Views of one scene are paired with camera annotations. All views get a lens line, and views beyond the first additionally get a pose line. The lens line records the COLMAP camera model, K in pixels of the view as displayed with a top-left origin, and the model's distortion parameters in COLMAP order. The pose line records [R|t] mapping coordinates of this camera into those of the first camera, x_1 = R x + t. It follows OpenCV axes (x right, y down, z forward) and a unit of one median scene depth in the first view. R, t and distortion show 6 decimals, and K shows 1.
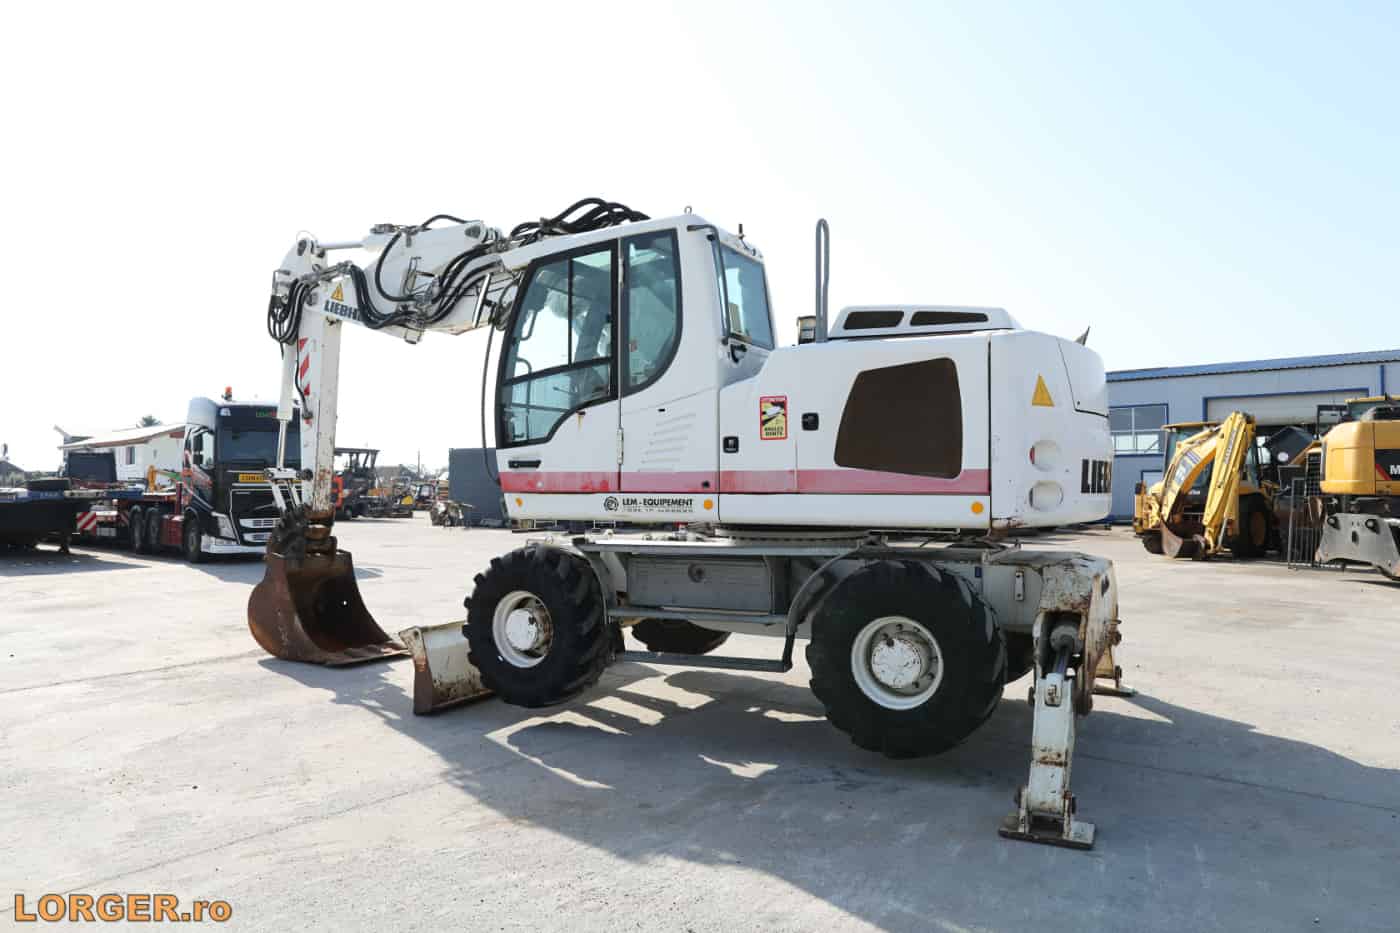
lens RADIAL K [[955.8, 0, 700.0], [0, 955.8, 466.5], [0, 0, 1]] dist [-0.062533, 0.066890]
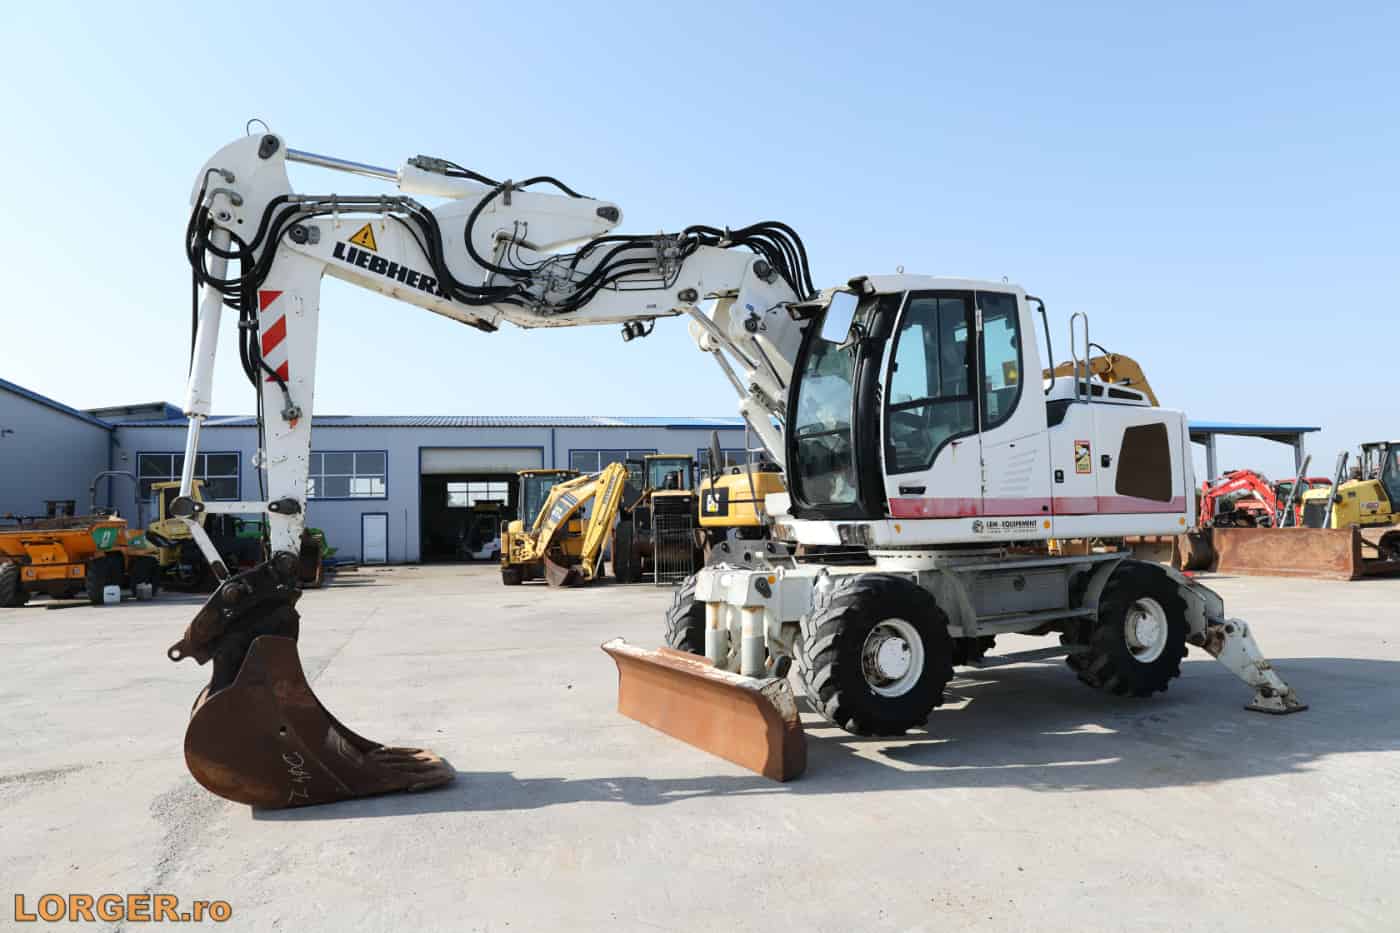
lens RADIAL K [[955.8, 0, 700.0], [0, 955.8, 466.5], [0, 0, 1]] dist [-0.062533, 0.066890]
pose [[0.569372, 0.035914, 0.821295, -0.826478], [0.004352, 0.998900, -0.046697, 0.013333], [-0.822069, 0.030162, 0.568589, 0.441995]]
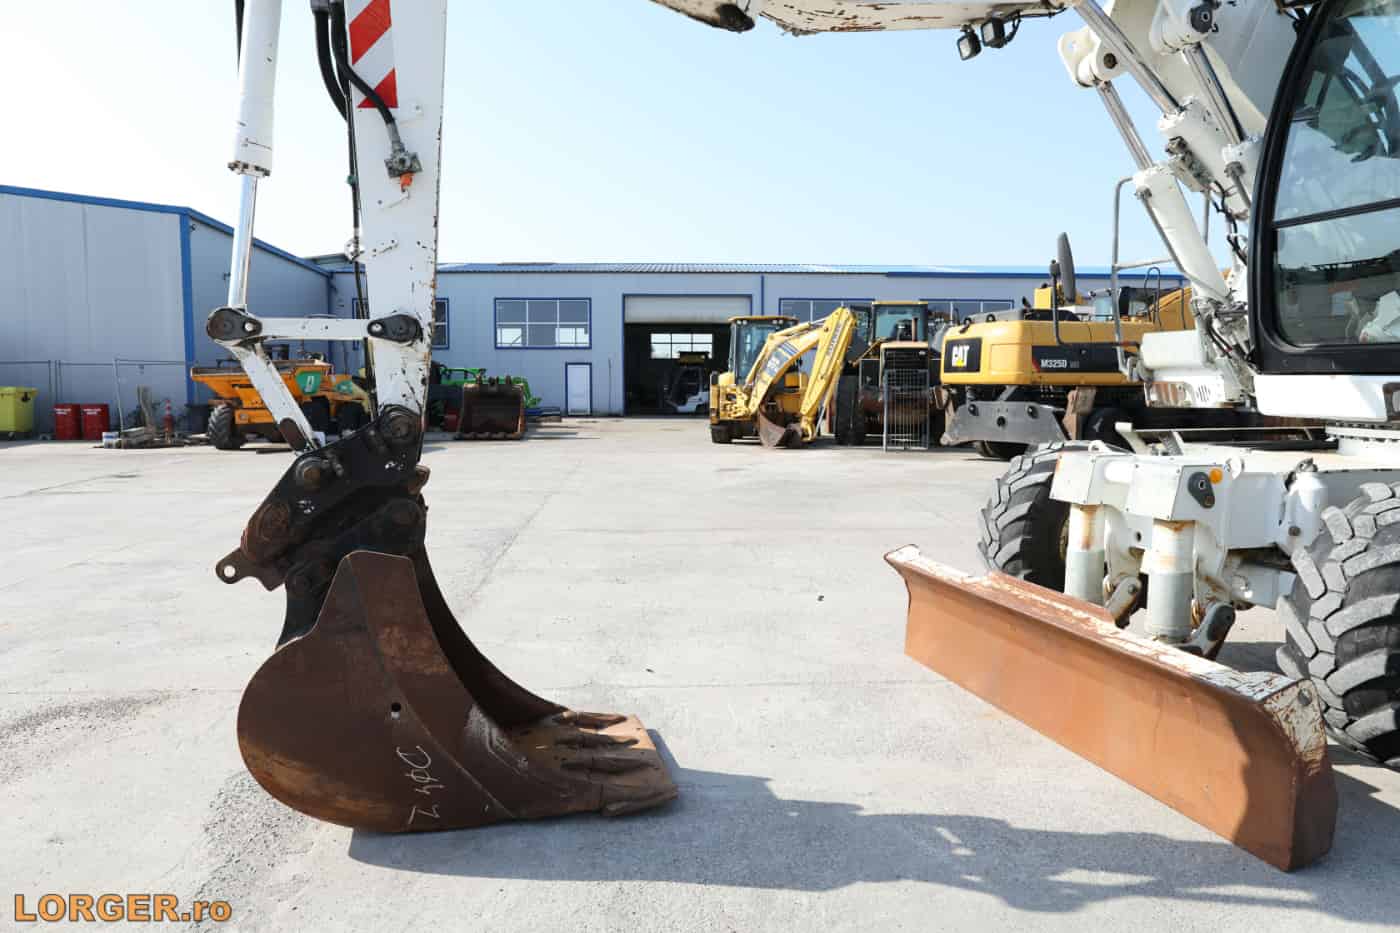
lens RADIAL K [[955.8, 0, 700.0], [0, 955.8, 466.5], [0, 0, 1]] dist [-0.062533, 0.066890]
pose [[0.726140, -0.060602, 0.684871, -0.622982], [-0.015941, 0.994356, 0.104889, 0.022520], [-0.687362, -0.087082, 0.721076, 0.692382]]
